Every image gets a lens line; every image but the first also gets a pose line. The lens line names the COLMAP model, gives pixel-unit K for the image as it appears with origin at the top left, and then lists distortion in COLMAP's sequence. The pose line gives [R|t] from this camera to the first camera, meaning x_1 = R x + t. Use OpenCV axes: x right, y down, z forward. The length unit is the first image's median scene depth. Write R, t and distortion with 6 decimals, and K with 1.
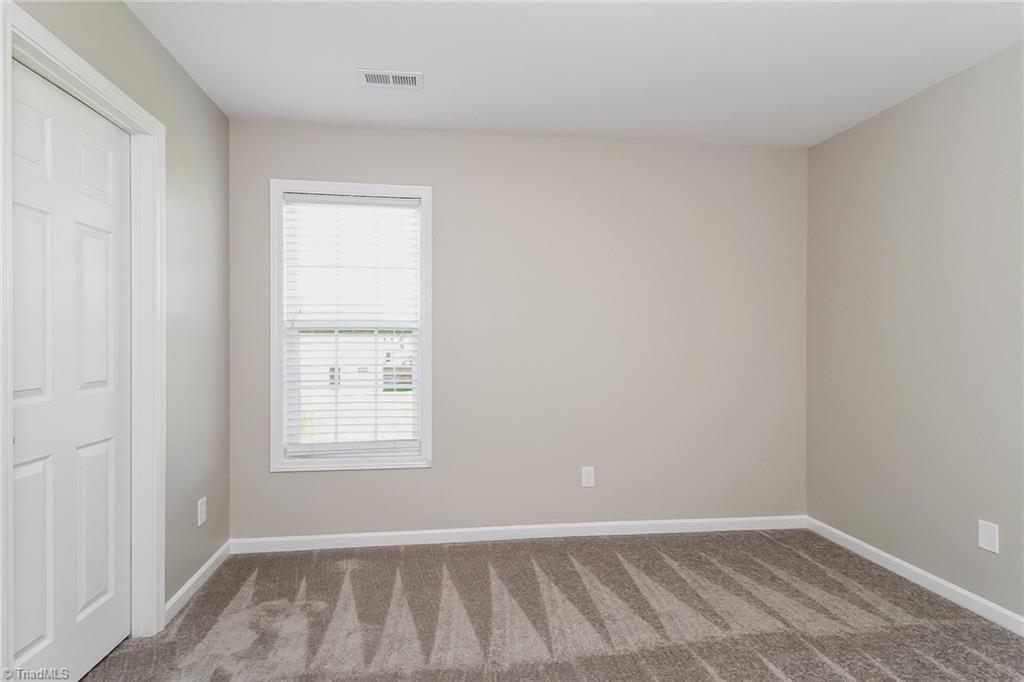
lens RADIAL K [[499.8, 0, 516.7], [0, 499.8, 344.7], [0, 0, 1]] dist [0.014460, -0.000632]
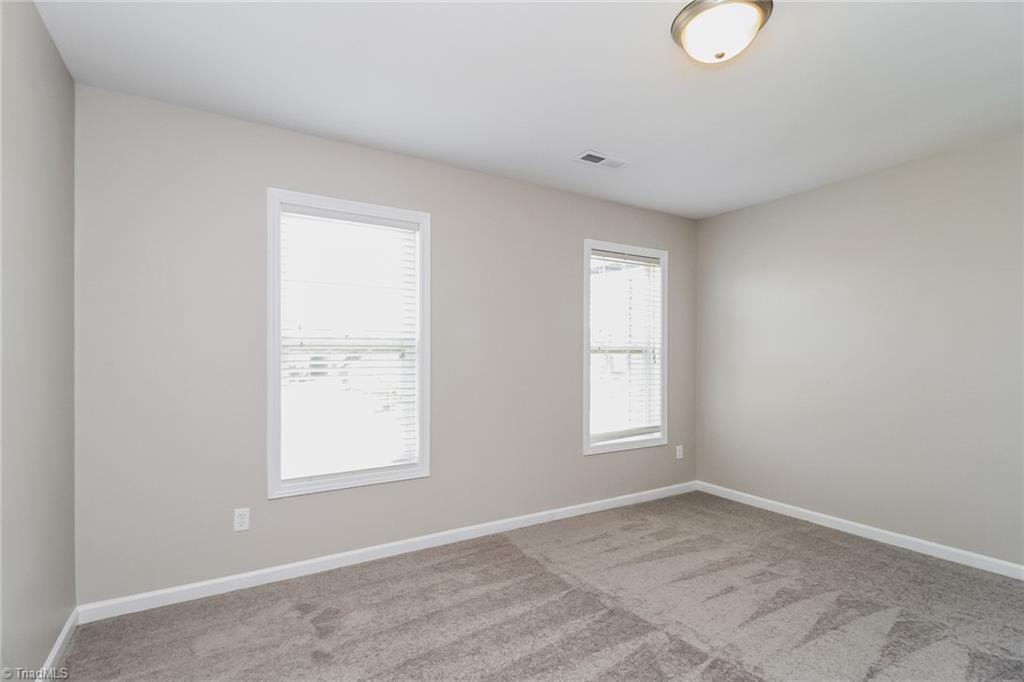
lens RADIAL K [[499.8, 0, 520.9], [0, 499.8, 367.7], [0, 0, 1]] dist [0.014460, -0.000632]
pose [[0.904182, -0.013209, 0.426943, -0.454216], [0.007993, 0.999870, 0.014005, -0.001062], [-0.427073, -0.009251, 0.904170, -0.050064]]
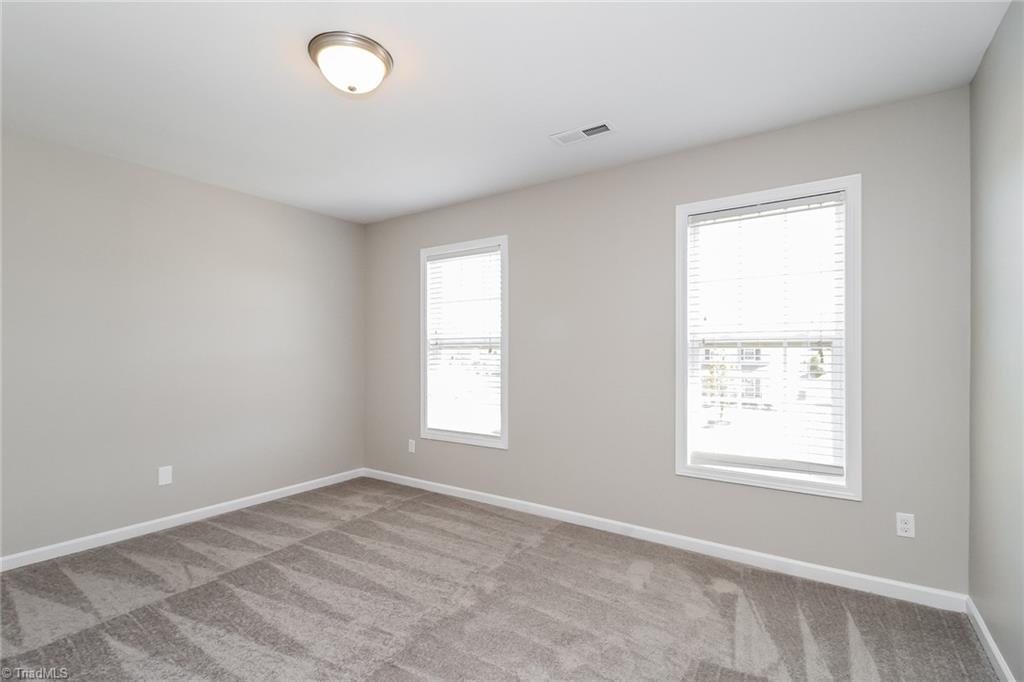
lens RADIAL K [[467.7, 0, 500.7], [0, 467.7, 353.8], [0, 0, 1]] dist [0.001518, -0.000515]
pose [[0.747614, 0.001815, -0.664131, 0.633771], [-0.005757, 0.999976, -0.003748, -0.000189], [0.664108, 0.006625, 0.747607, 0.077251]]
